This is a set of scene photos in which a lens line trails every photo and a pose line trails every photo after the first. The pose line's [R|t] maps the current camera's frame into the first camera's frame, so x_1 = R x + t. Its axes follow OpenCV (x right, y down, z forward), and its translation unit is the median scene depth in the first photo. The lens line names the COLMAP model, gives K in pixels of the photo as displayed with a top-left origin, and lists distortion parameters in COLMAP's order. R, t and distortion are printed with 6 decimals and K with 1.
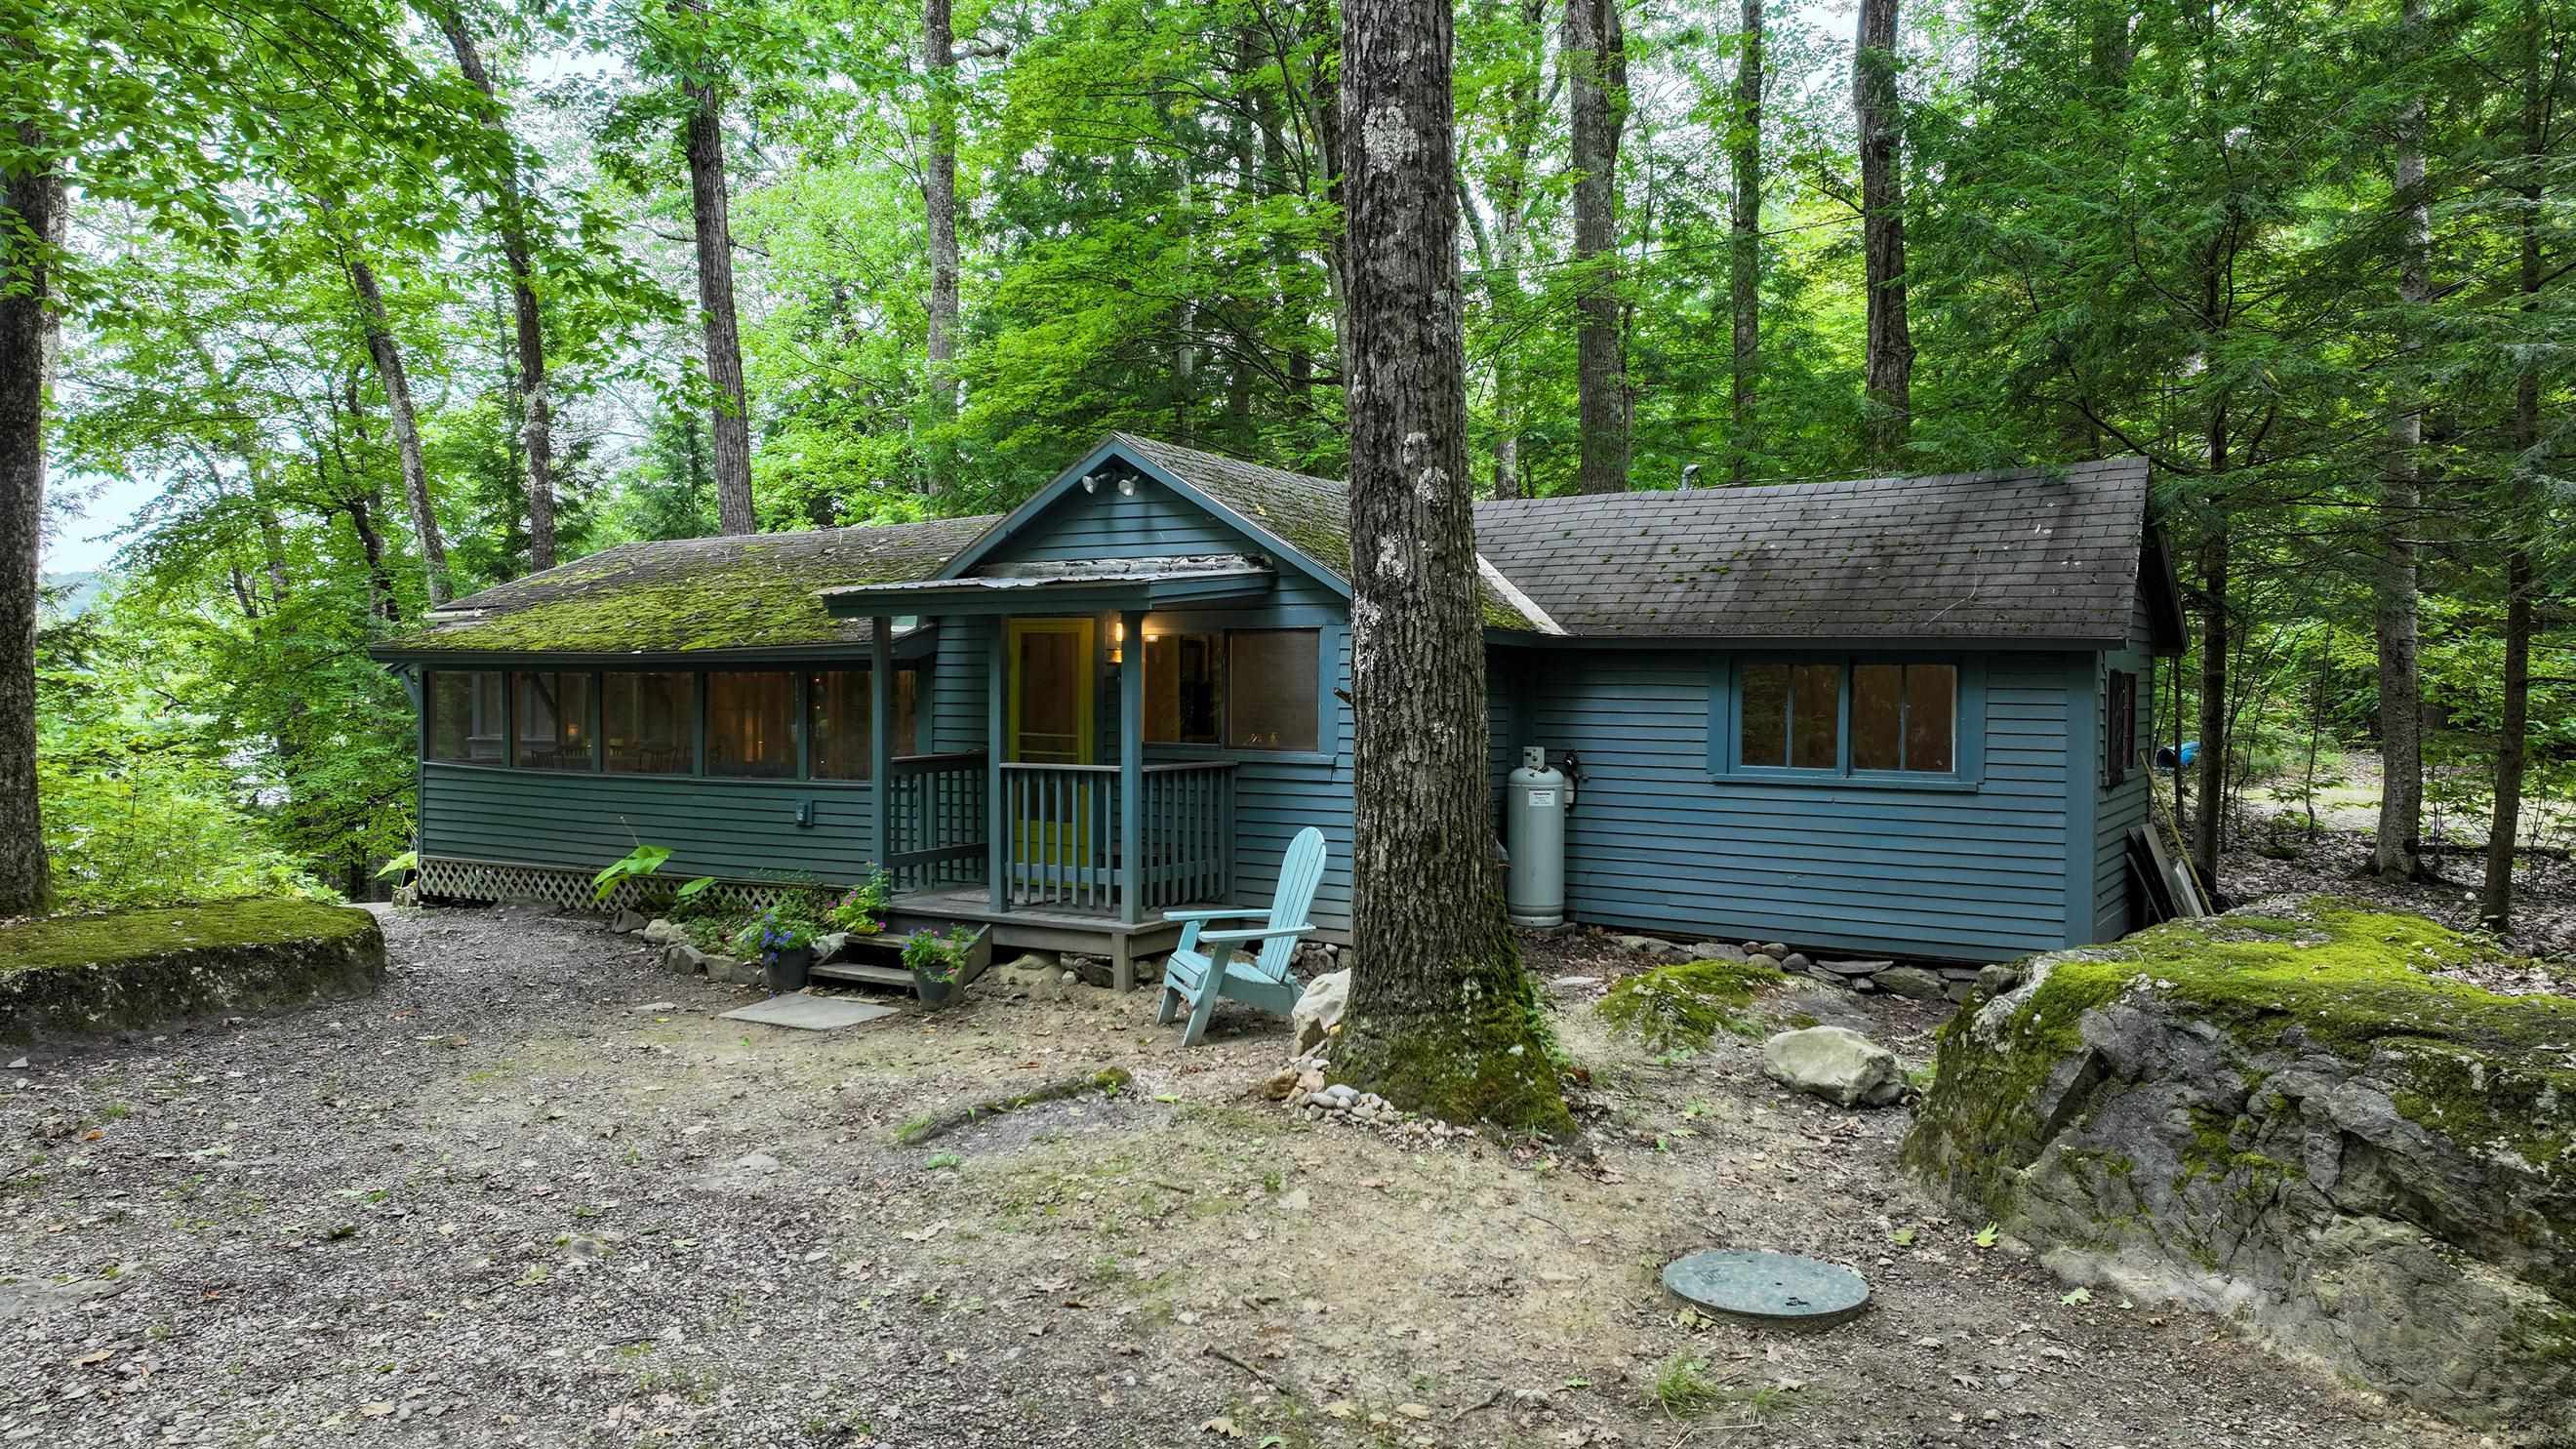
lens RADIAL K [[1798.5, 0, 1296.8], [0, 1798.5, 724.0], [0, 0, 1]] dist [-0.000154, 0.002061]
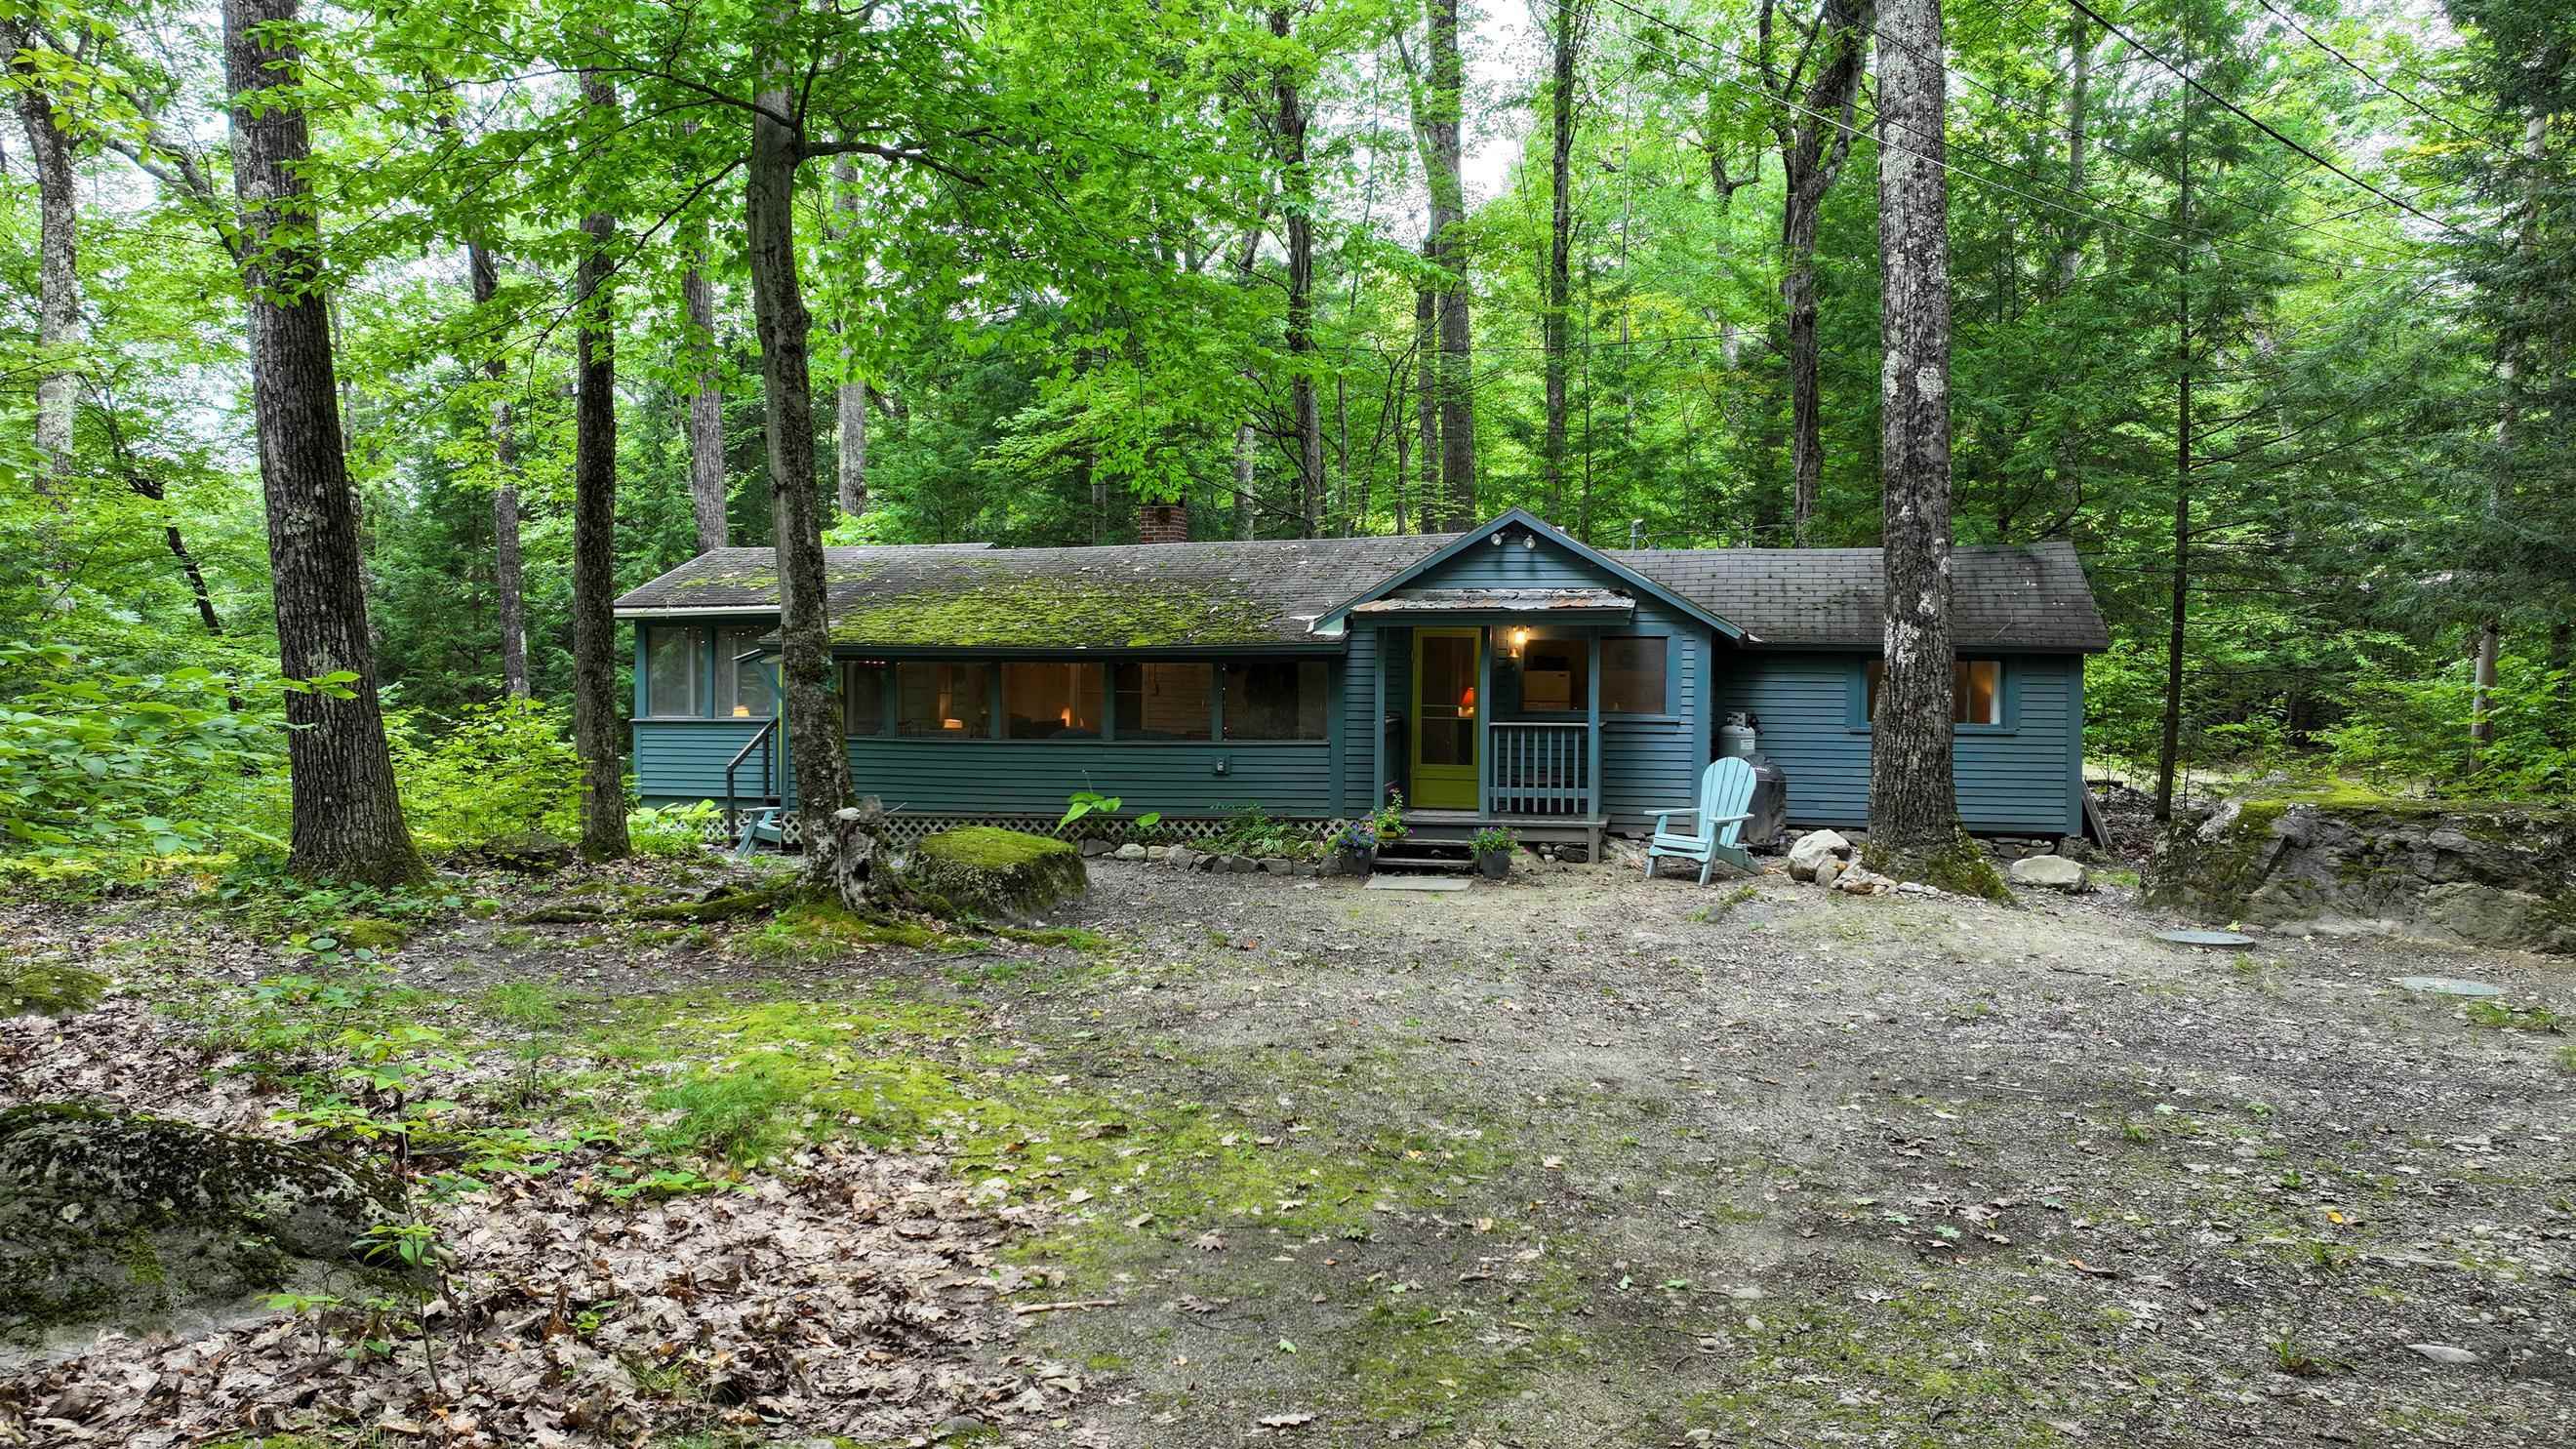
lens RADIAL K [[1781.1, 0, 1288.0], [0, 1781.1, 724.5], [0, 0, 1]] dist [-0.005611, -0.000211]
pose [[0.941620, -0.007531, 0.336592, -1.216513], [0.006351, 0.999969, 0.004609, 0.022160], [-0.336617, -0.002202, 0.941639, -0.542503]]
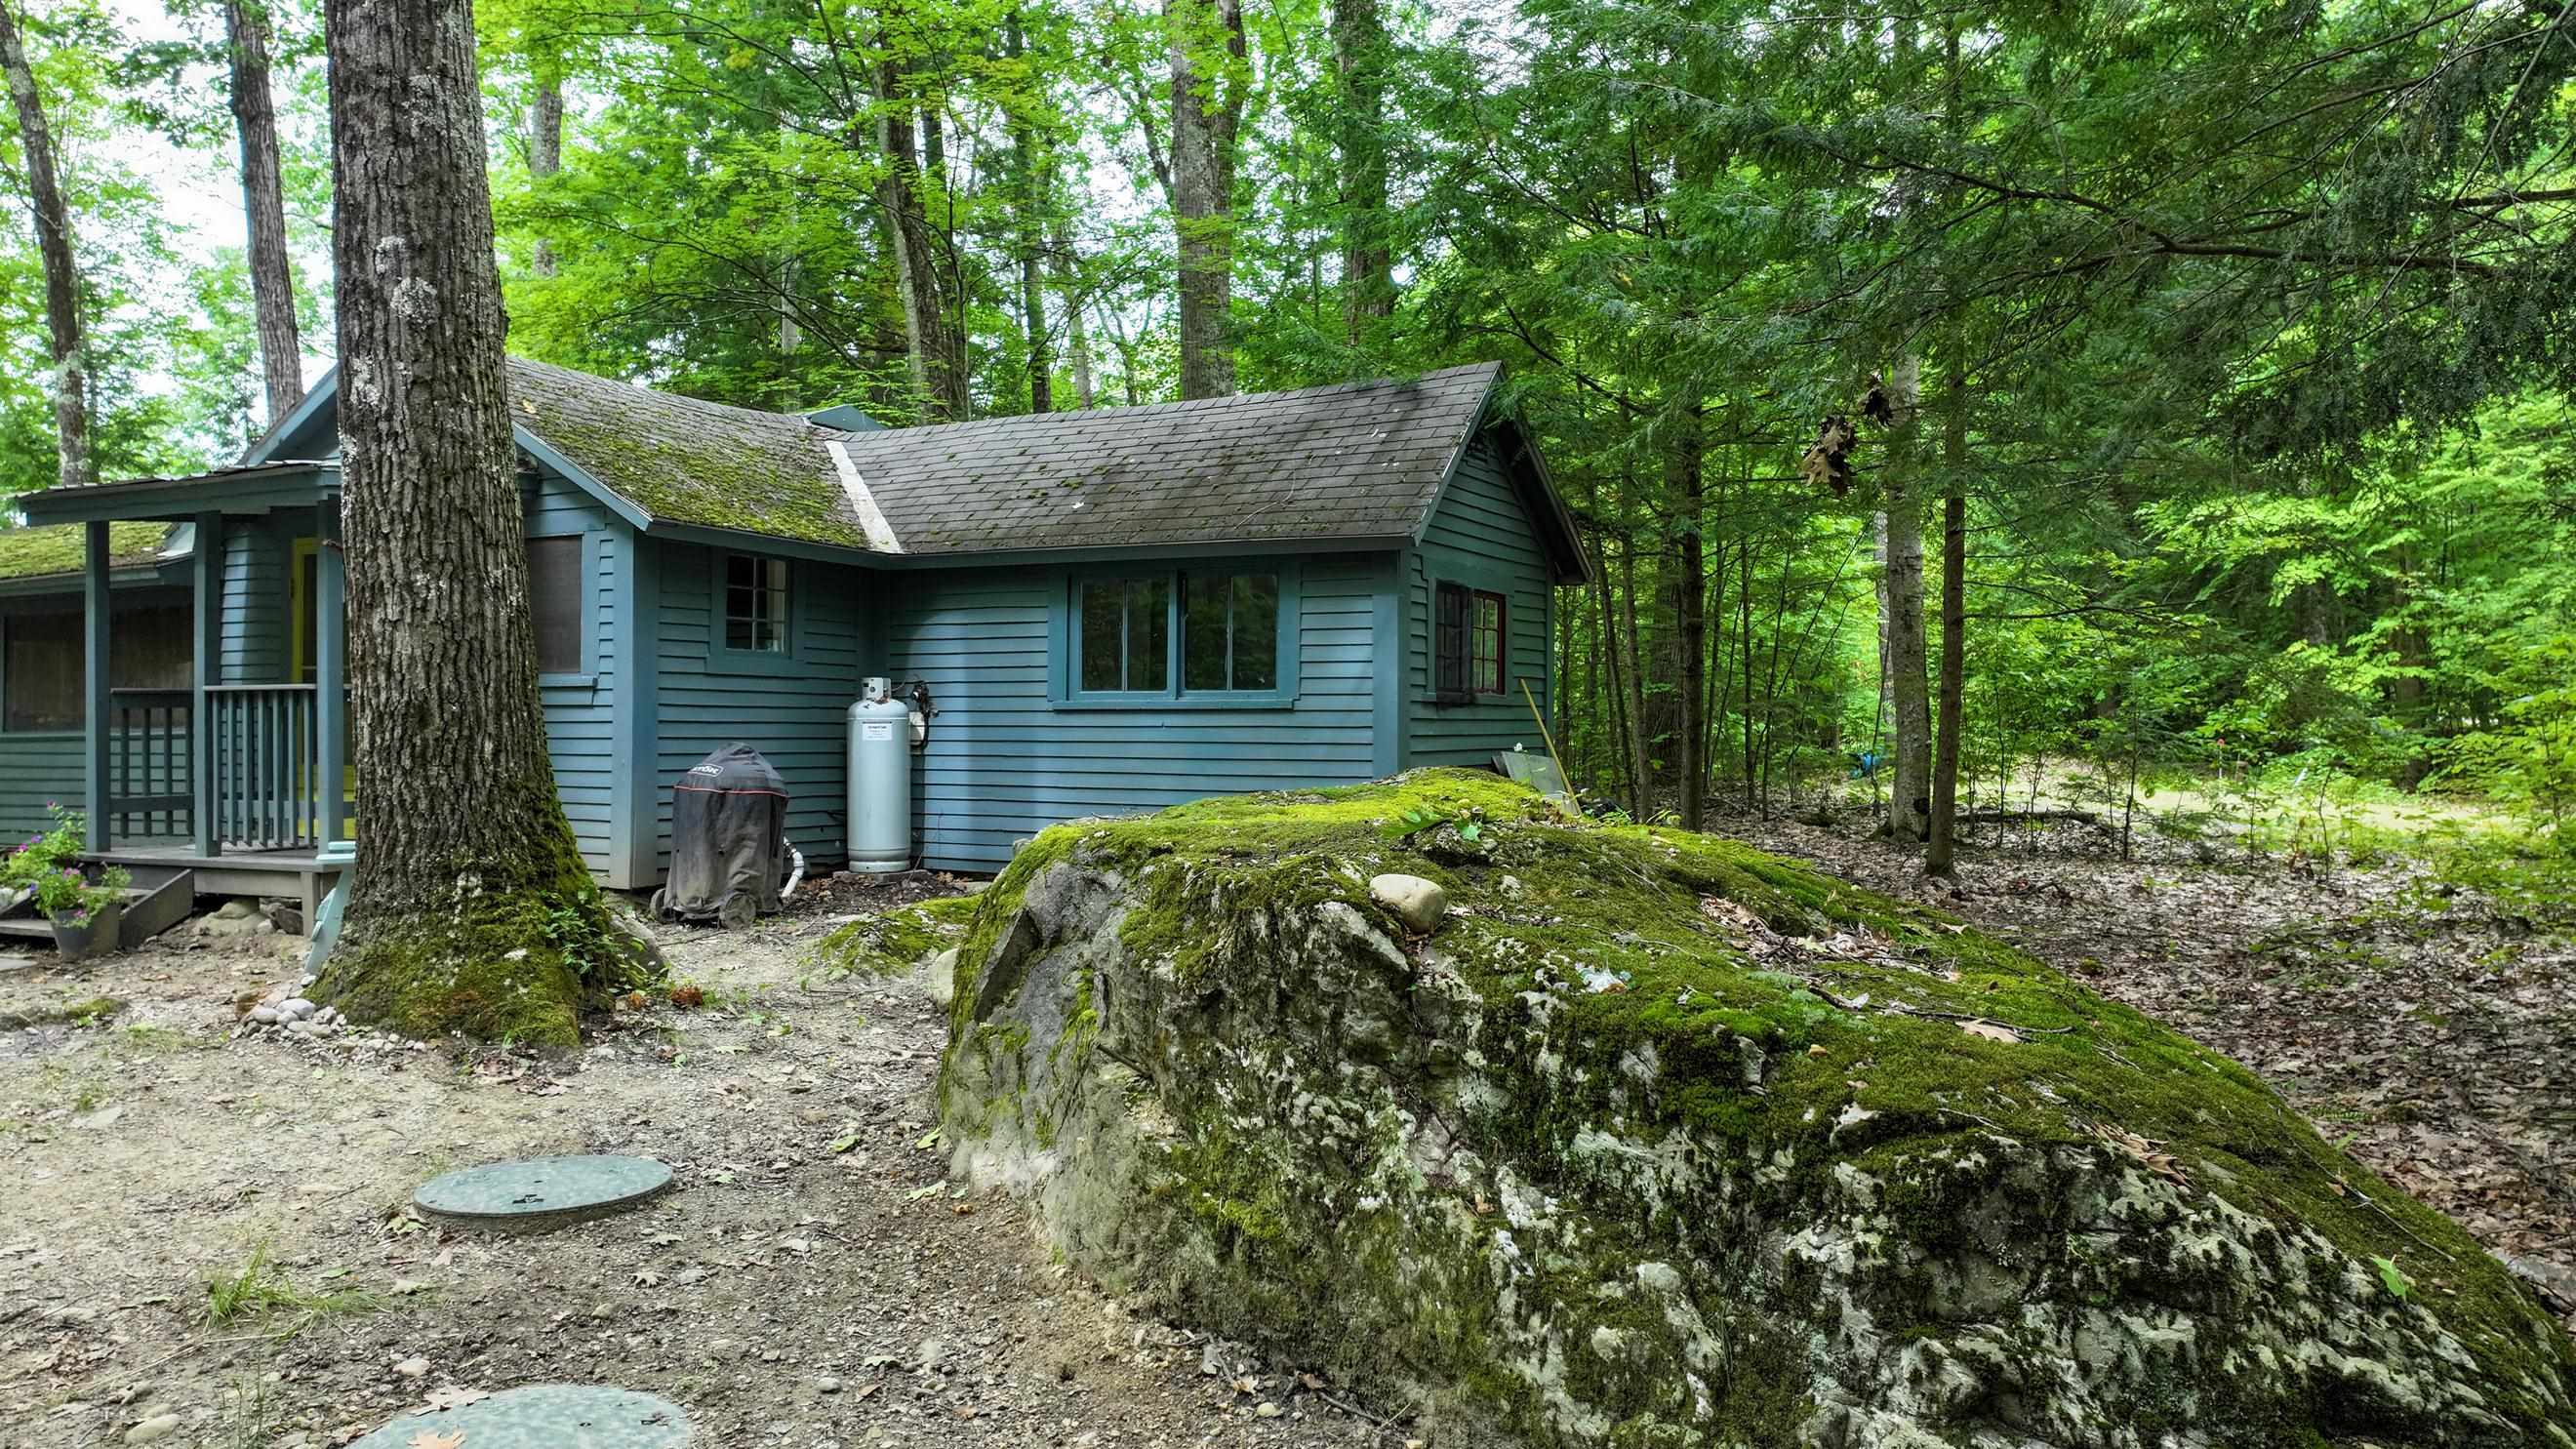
lens RADIAL K [[1802.6, 0, 1320.7], [0, 1802.6, 729.3], [0, 0, 1]] dist [-0.007776, -0.002471]
pose [[0.994775, -0.005719, 0.101932, 0.418444], [0.007825, 0.999764, -0.020272, 0.094293], [-0.101792, 0.020964, 0.994585, 0.103324]]
